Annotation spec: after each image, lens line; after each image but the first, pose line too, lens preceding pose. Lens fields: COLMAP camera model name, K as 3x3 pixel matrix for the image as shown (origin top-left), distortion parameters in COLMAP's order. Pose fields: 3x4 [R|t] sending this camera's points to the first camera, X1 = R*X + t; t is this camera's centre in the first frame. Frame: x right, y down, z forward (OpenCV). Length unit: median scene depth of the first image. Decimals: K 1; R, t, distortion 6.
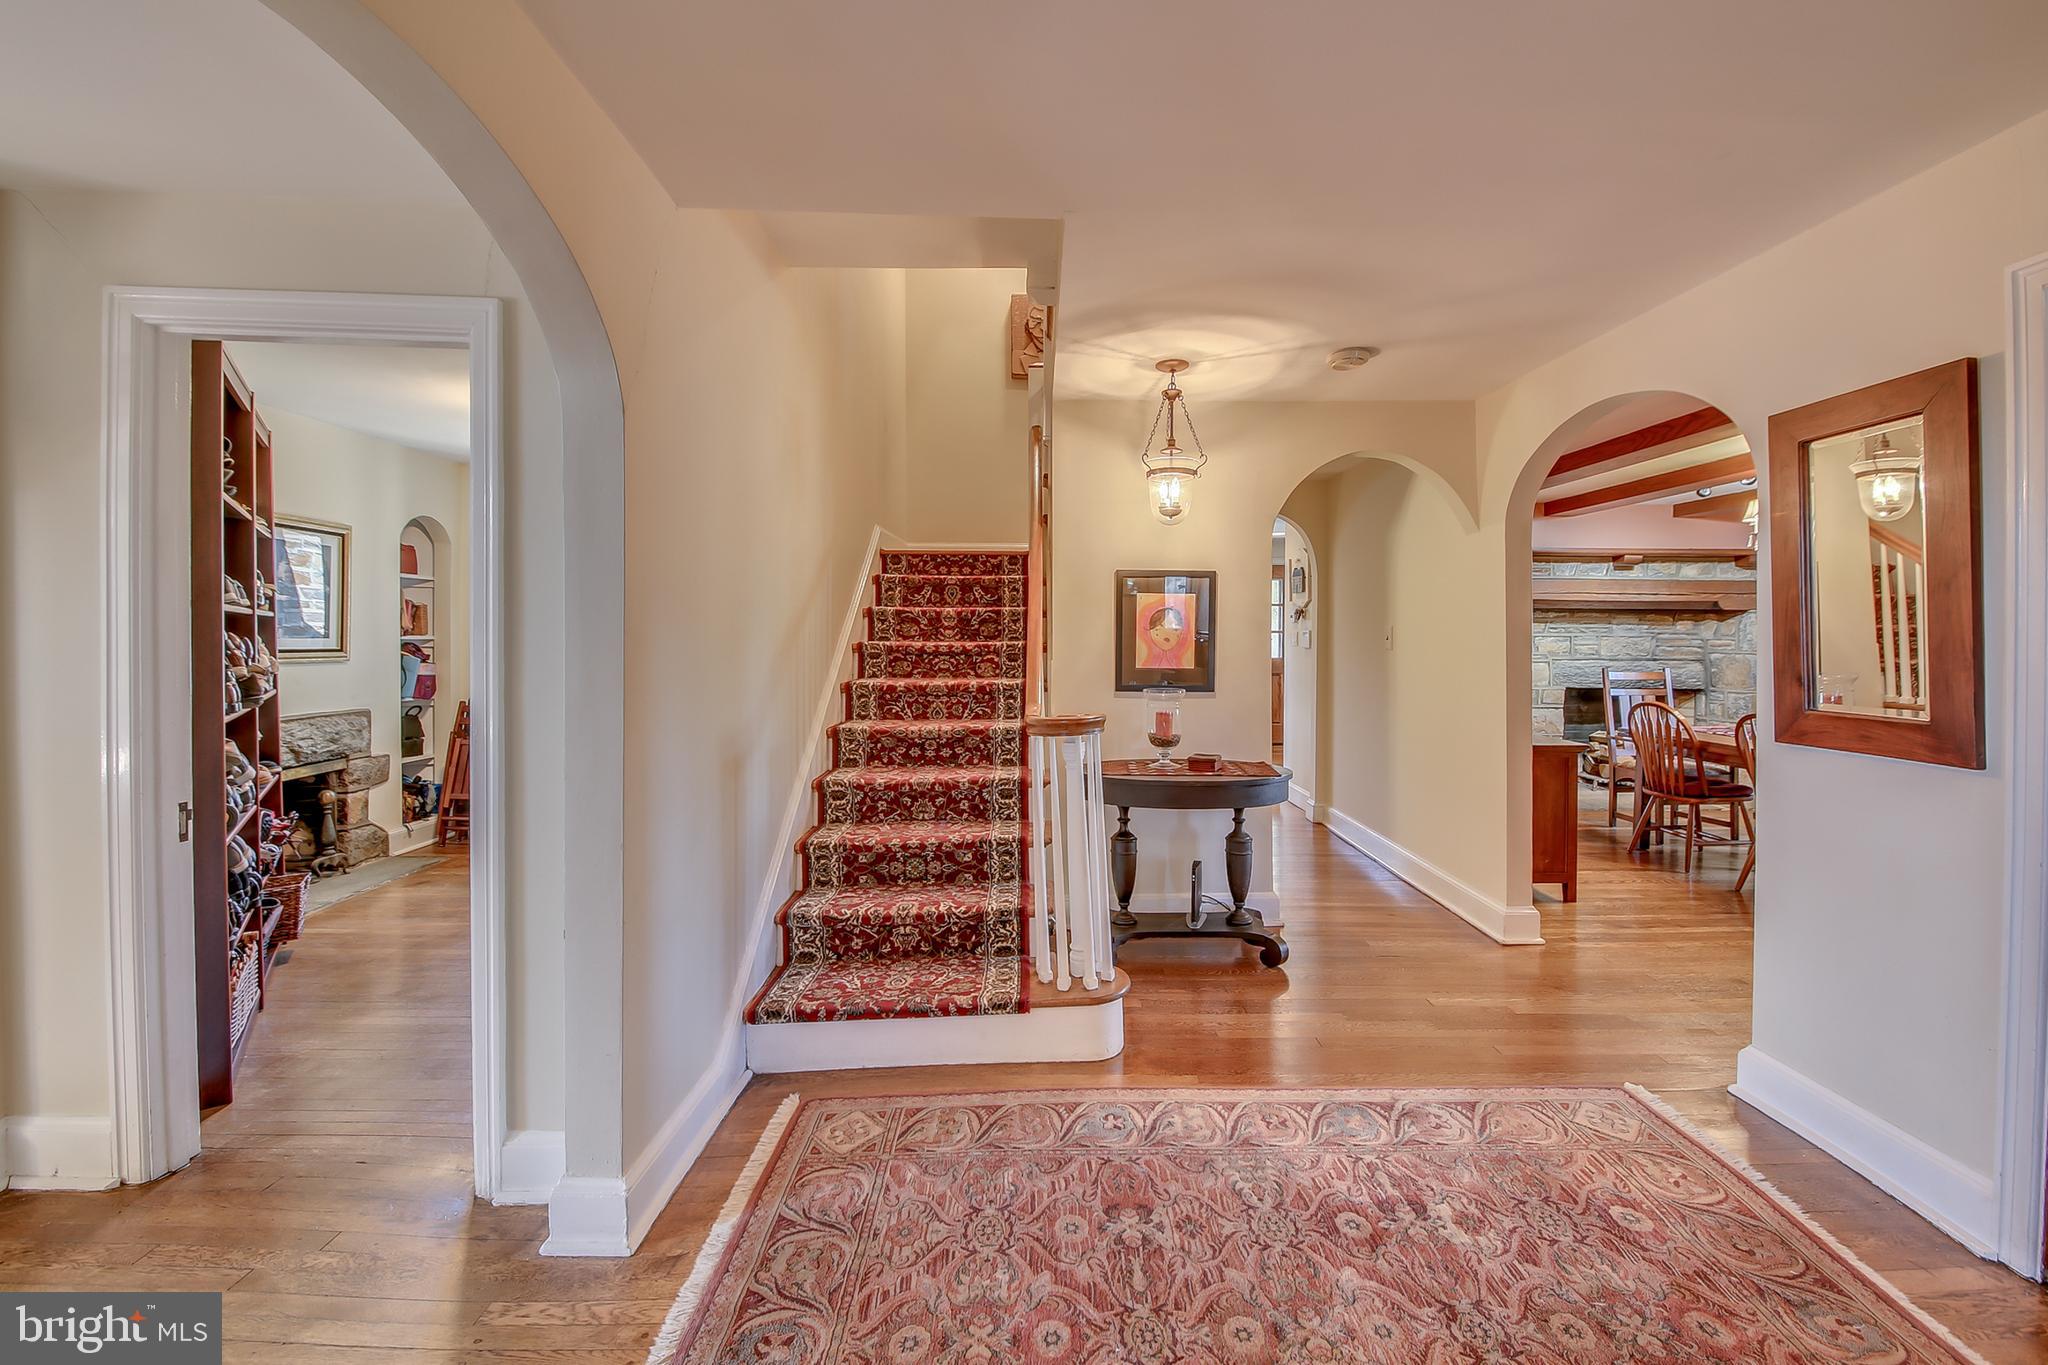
lens RADIAL K [[855.7, 0, 1057.6], [0, 855.7, 627.5], [0, 0, 1]] dist [0.004405, -0.001783]
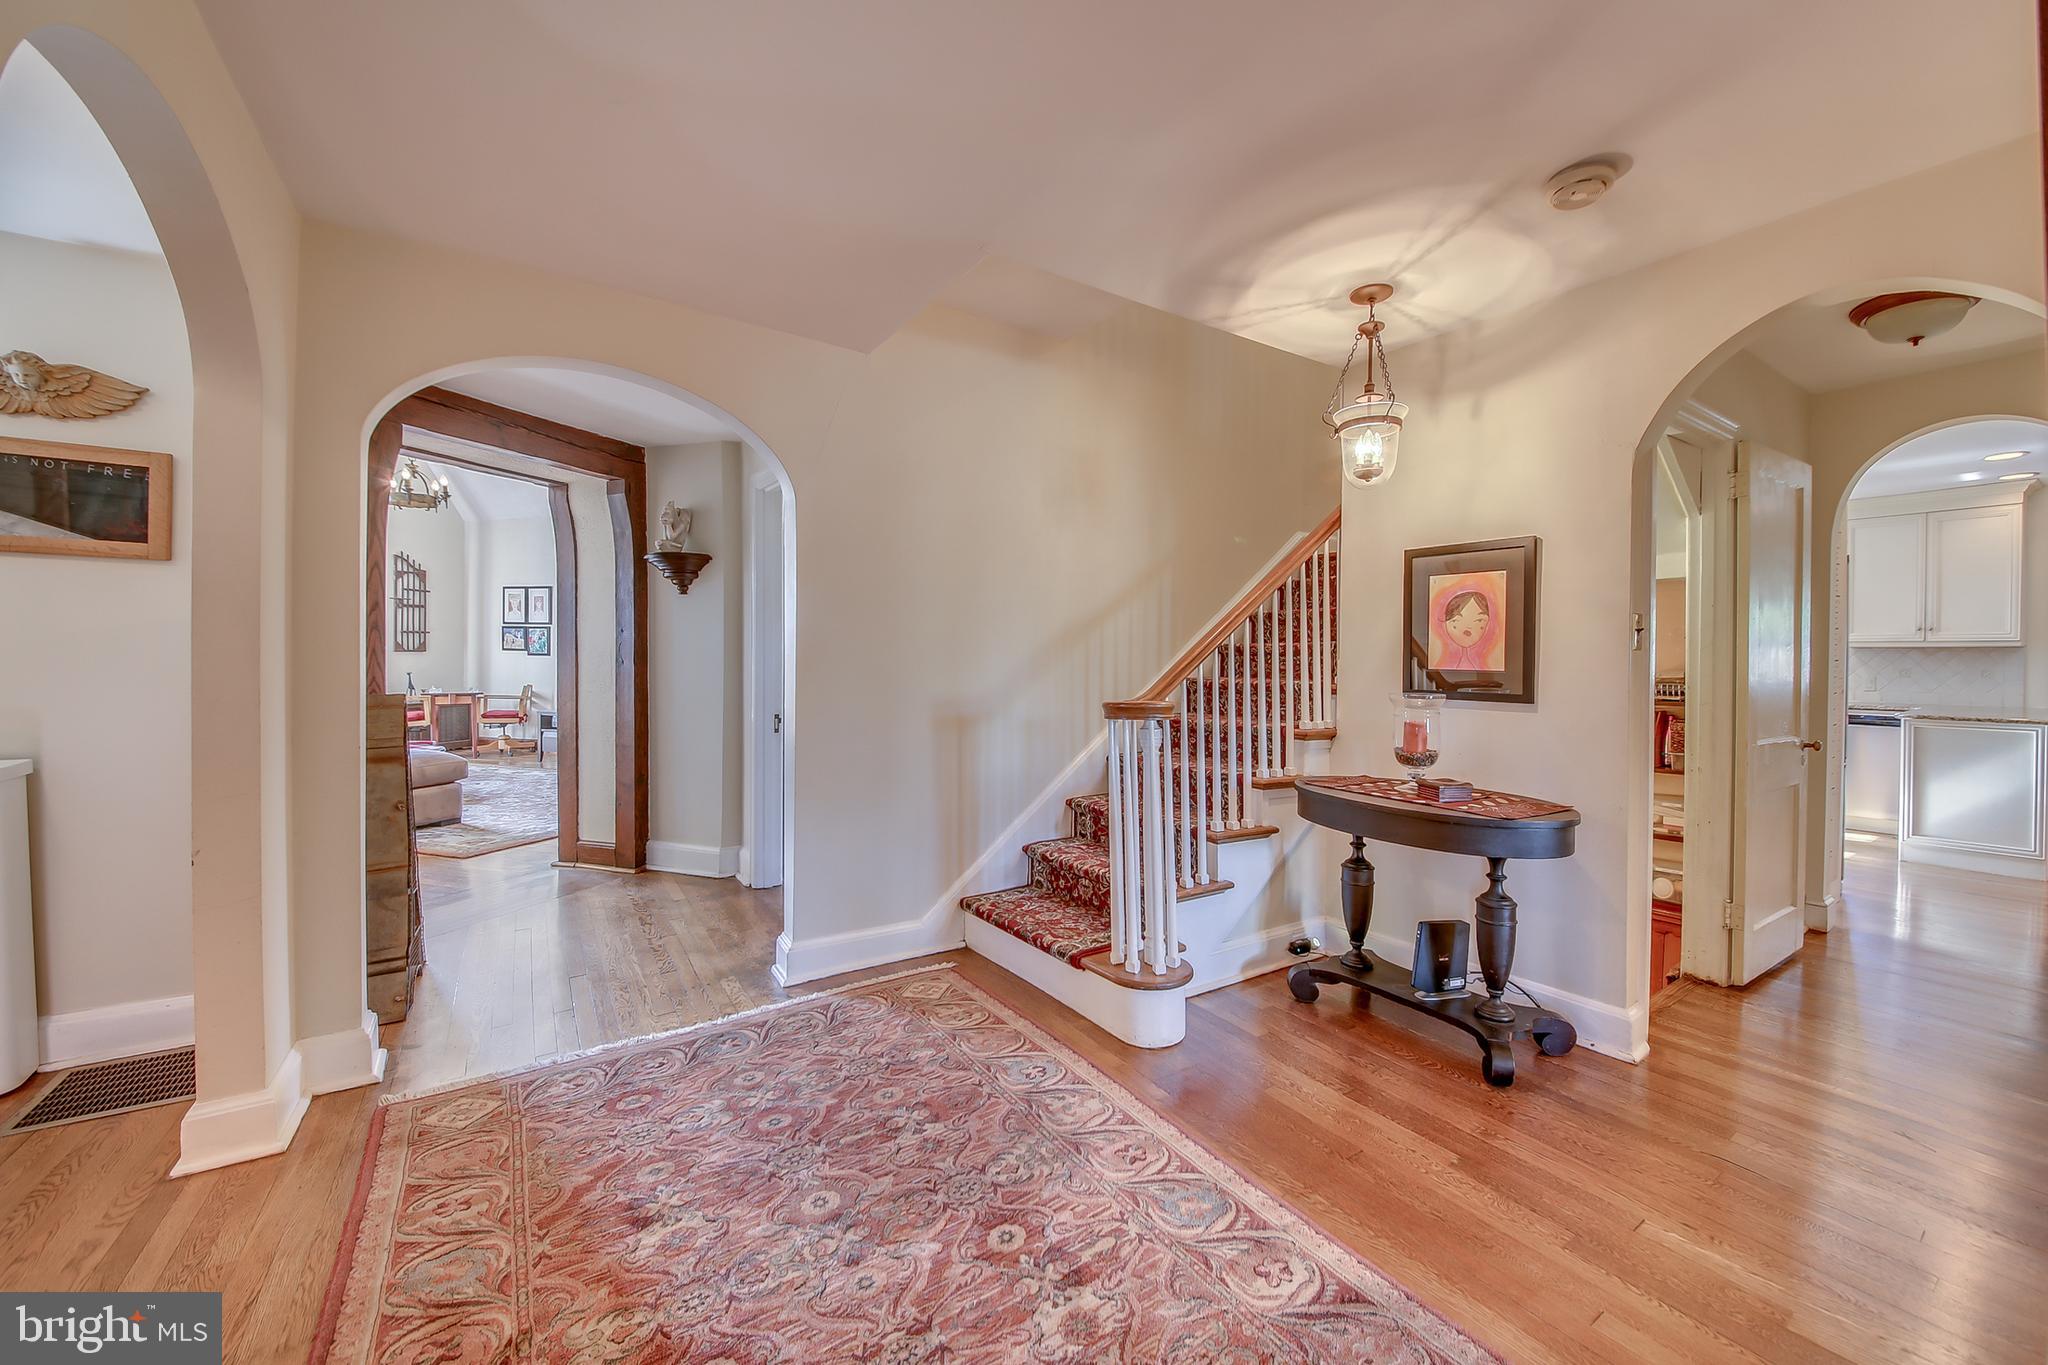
lens RADIAL K [[774.6, 0, 989.3], [0, 774.6, 653.6], [0, 0, 1]] dist [0.016169, -0.004018]
pose [[0.528873, 0.004602, -0.848688, 0.644761], [-0.001751, 0.999989, 0.004331, 0.039011], [0.848699, -0.000804, 0.528876, 0.331854]]
